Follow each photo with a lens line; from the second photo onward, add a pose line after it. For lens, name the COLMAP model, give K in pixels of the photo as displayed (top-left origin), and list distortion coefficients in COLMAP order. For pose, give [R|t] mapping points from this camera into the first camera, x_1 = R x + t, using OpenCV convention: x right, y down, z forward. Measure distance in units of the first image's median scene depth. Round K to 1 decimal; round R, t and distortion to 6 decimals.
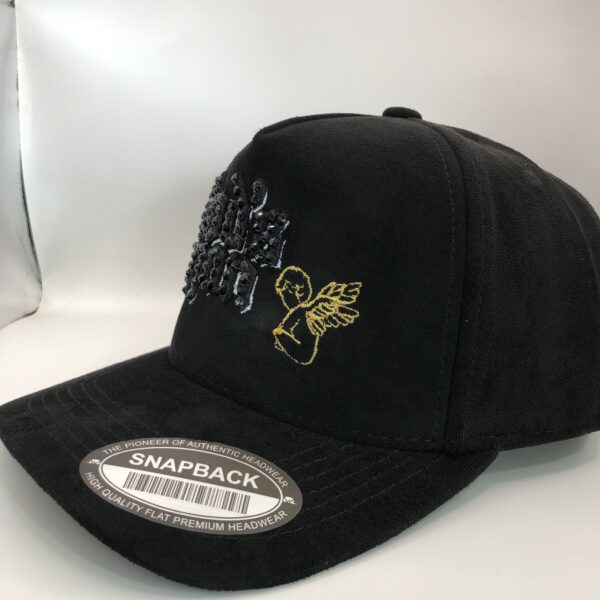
lens RADIAL K [[702.1, 0, 285.5], [0, 702.1, 298.5], [0, 0, 1]] dist [0.143010, -0.439552]
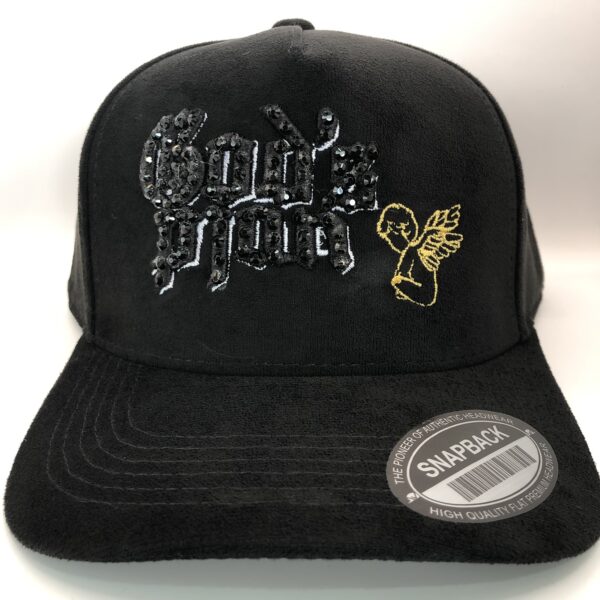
lens RADIAL K [[702.1, 0, 285.5], [0, 702.1, 298.5], [0, 0, 1]] dist [0.143010, -0.439552]
pose [[0.603624, -0.280118, 0.746440, -0.773288], [0.216791, 0.958637, 0.184437, -0.126004], [-0.767229, 0.050491, 0.639383, 0.556503]]
